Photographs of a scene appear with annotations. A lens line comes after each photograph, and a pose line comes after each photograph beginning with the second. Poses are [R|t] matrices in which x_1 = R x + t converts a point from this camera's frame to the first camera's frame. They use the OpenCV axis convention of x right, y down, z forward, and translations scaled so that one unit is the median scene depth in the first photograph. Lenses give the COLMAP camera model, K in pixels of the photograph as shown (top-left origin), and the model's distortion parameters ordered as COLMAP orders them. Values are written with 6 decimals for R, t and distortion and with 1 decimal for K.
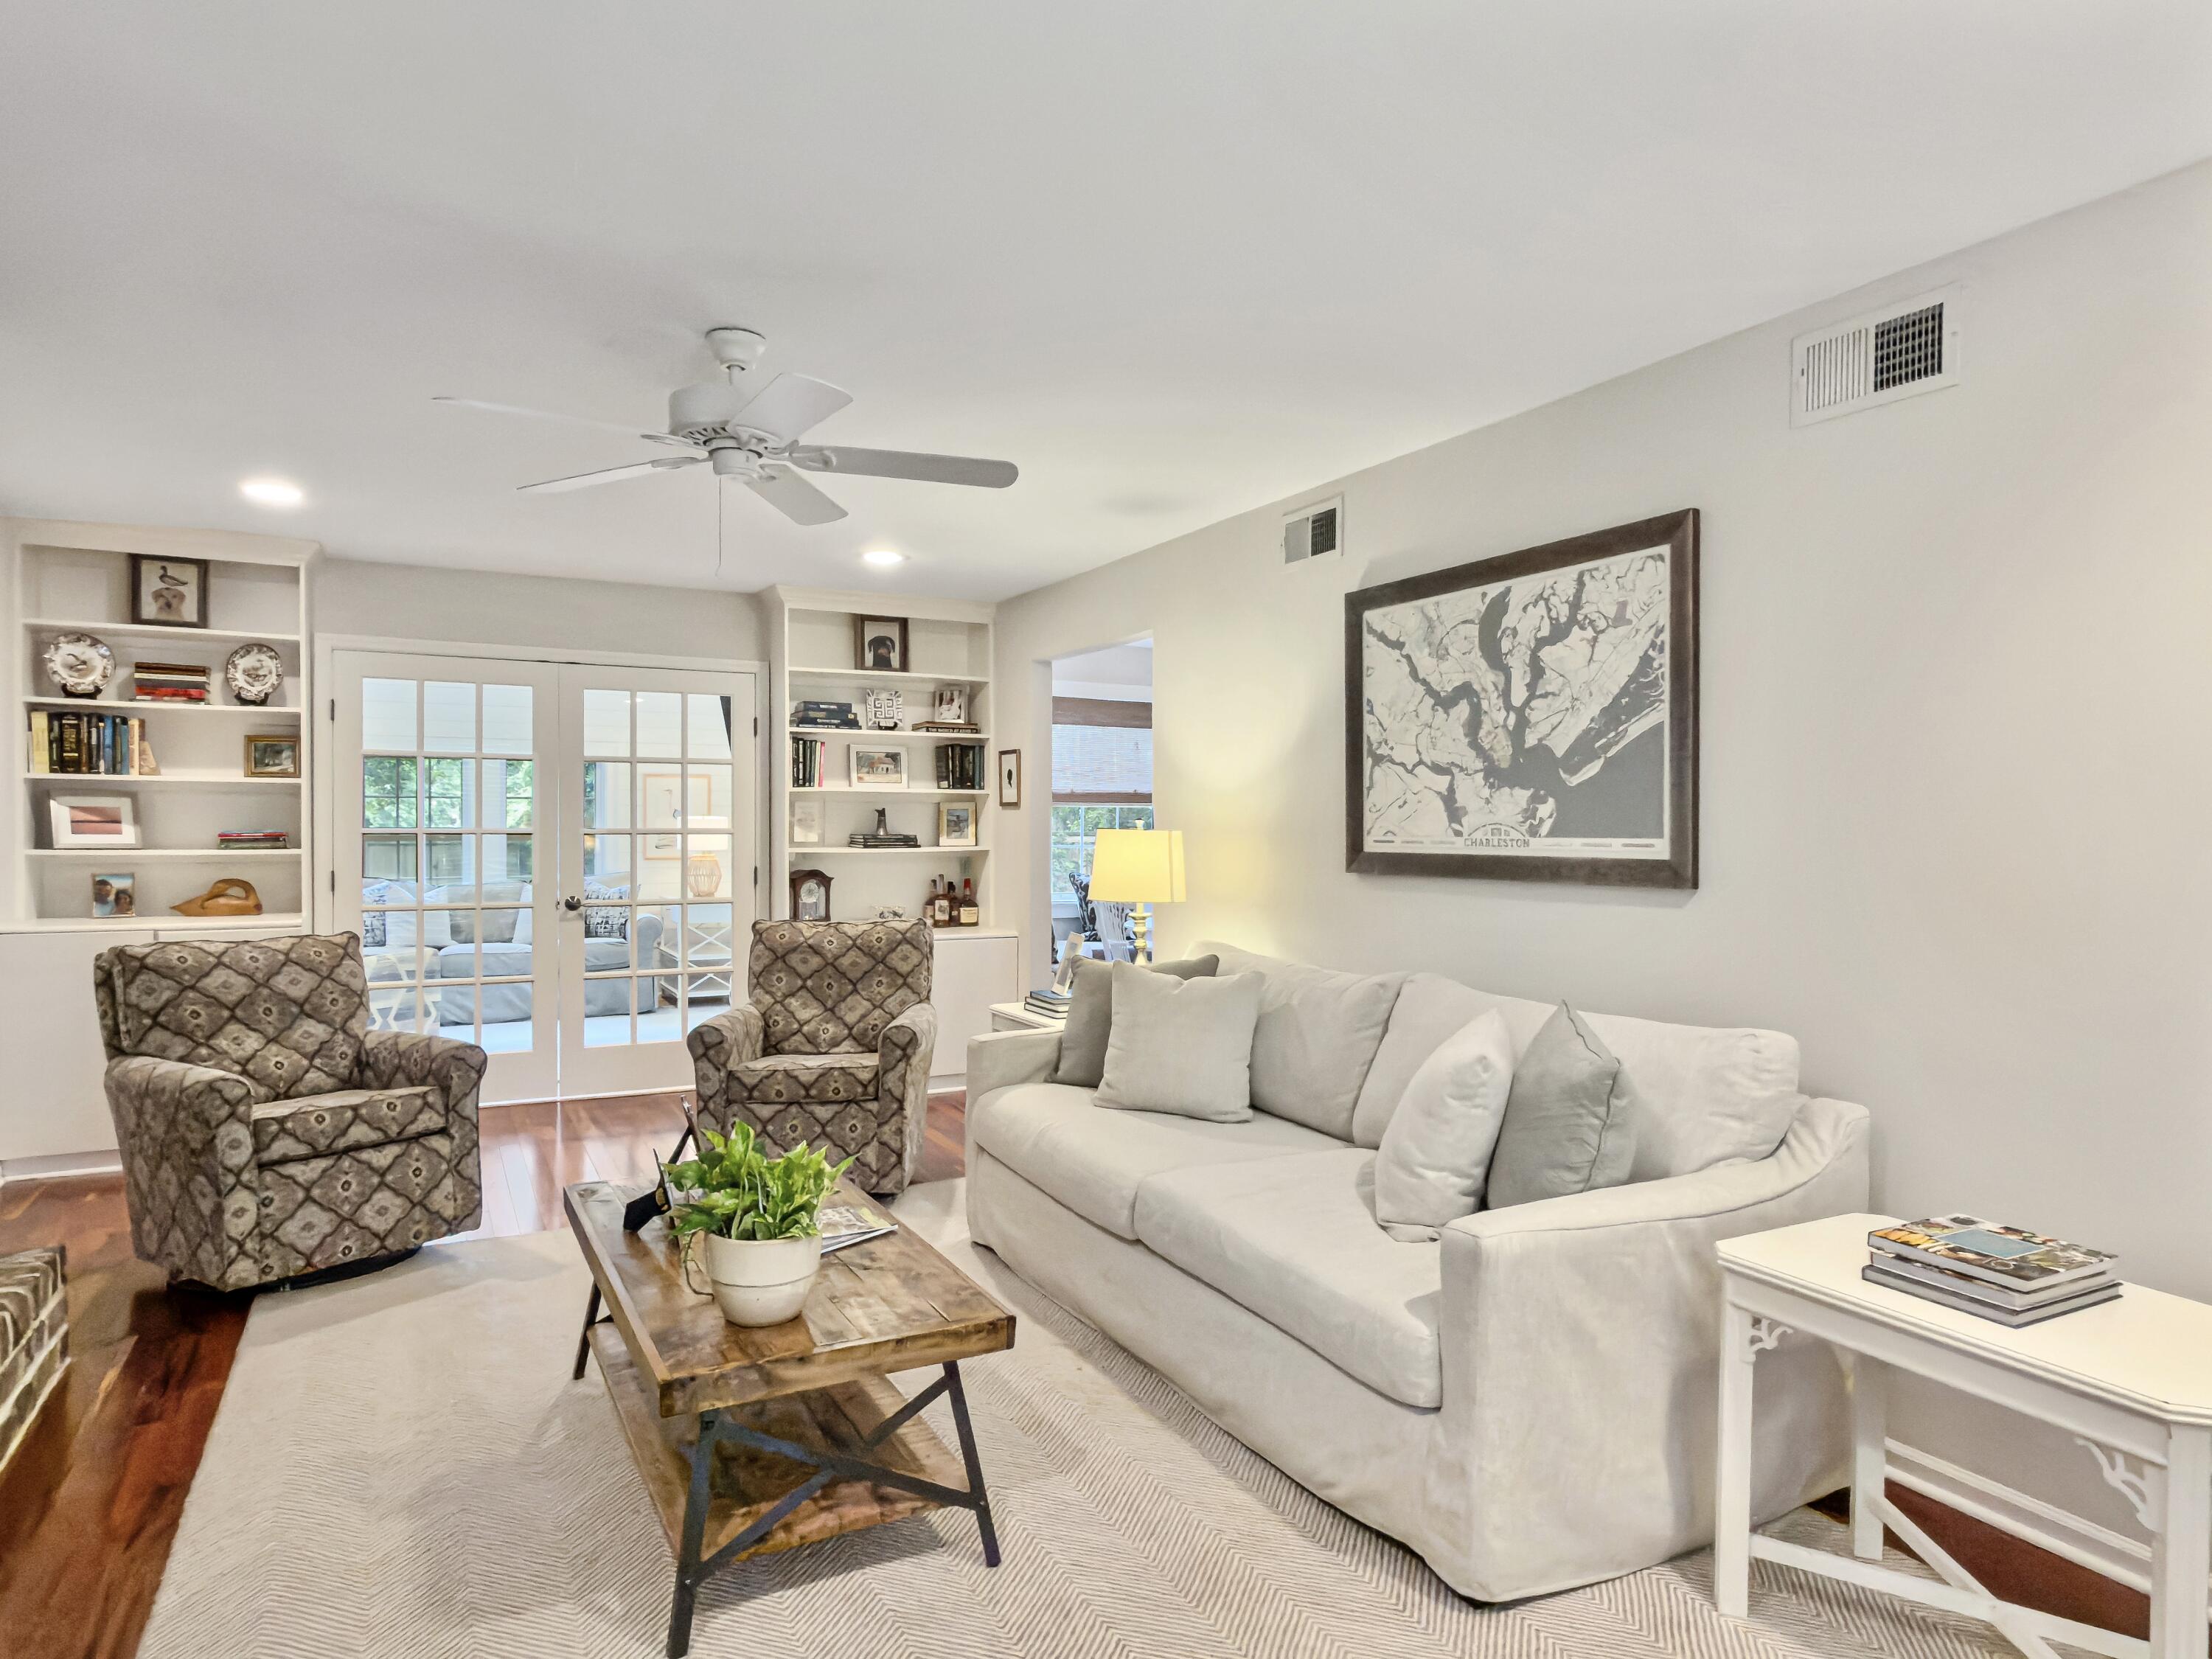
lens RADIAL K [[1309.3, 0, 1103.6], [0, 1309.3, 826.3], [0, 0, 1]] dist [0.000245, -0.000023]
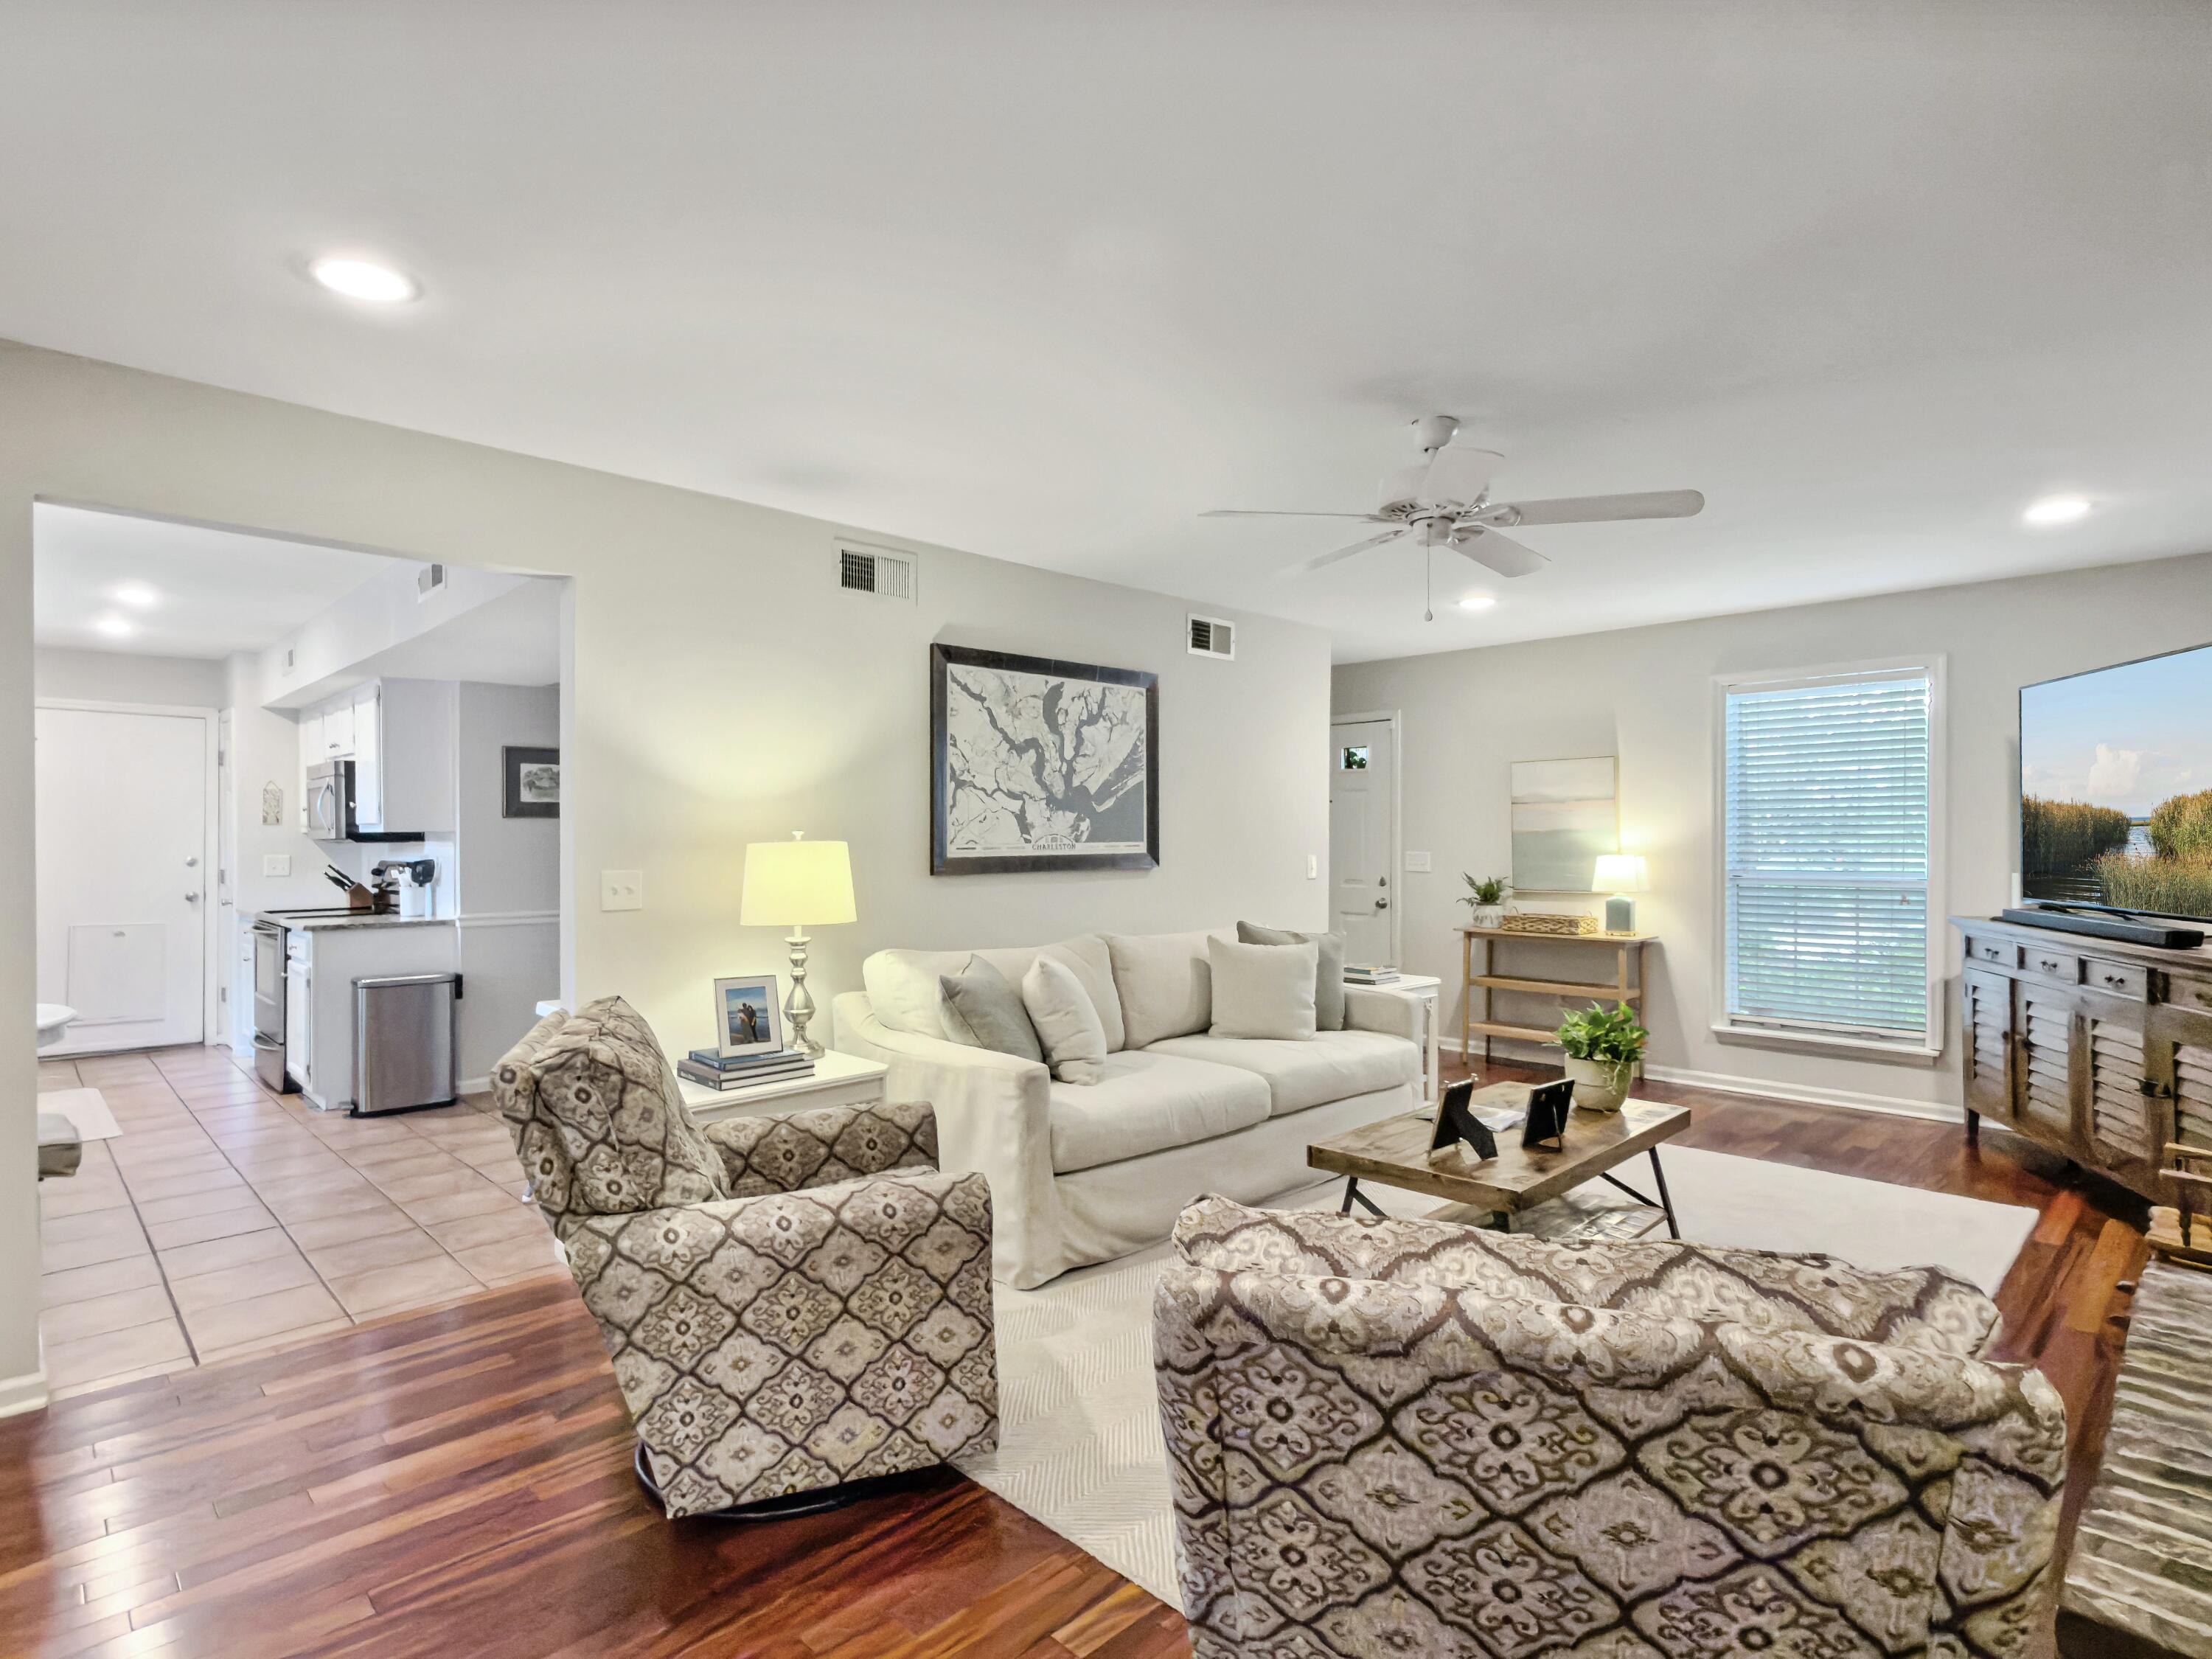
lens RADIAL K [[1125.4, 0, 1107.1], [0, 1125.4, 830.7], [0, 0, 1]] dist [-0.001440, -0.000030]
pose [[-0.290972, 0.008863, 0.956691, -0.959674], [0.011225, 0.999920, -0.005849, 0.001987], [-0.956666, 0.009037, -0.291048, 1.308248]]
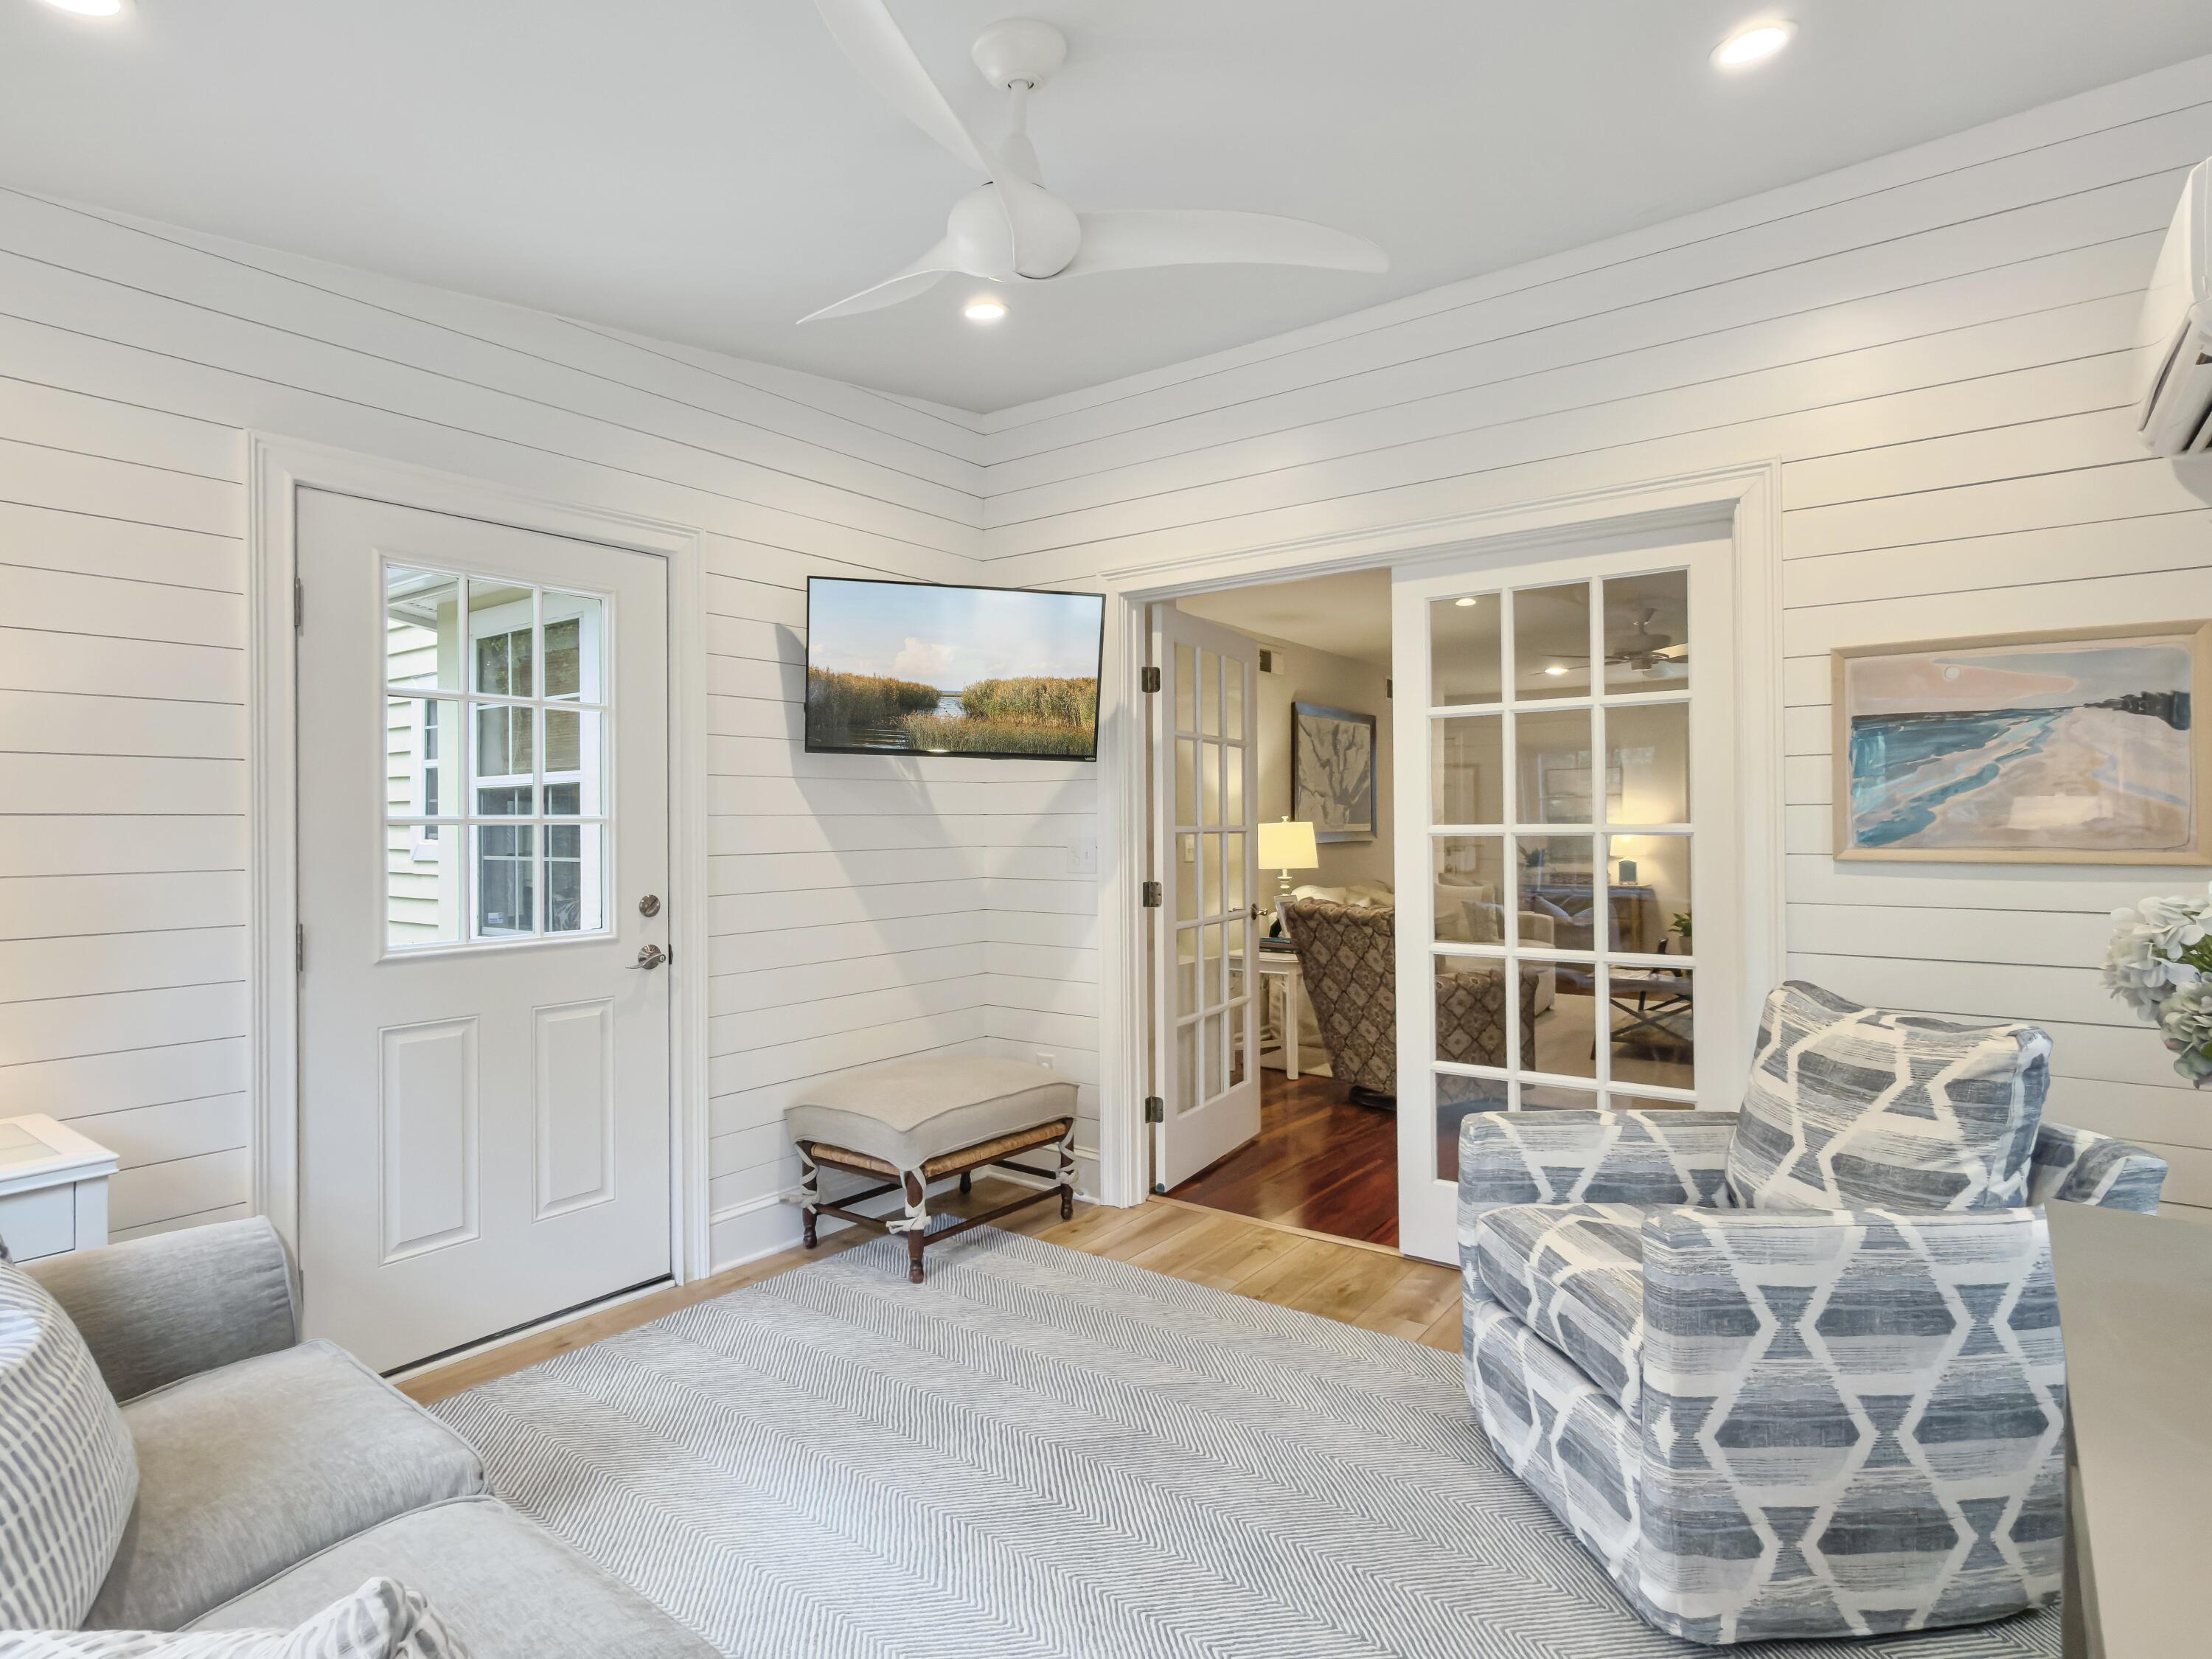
lens RADIAL K [[1165.5, 0, 1106.0], [0, 1165.5, 823.7], [0, 0, 1]] dist [0.000830, 0.000025]
pose [[-0.436322, -0.000445, 0.899790, -1.447941], [0.009934, 0.999937, 0.005312, -0.008398], [-0.899736, 0.011256, -0.436290, 2.306330]]
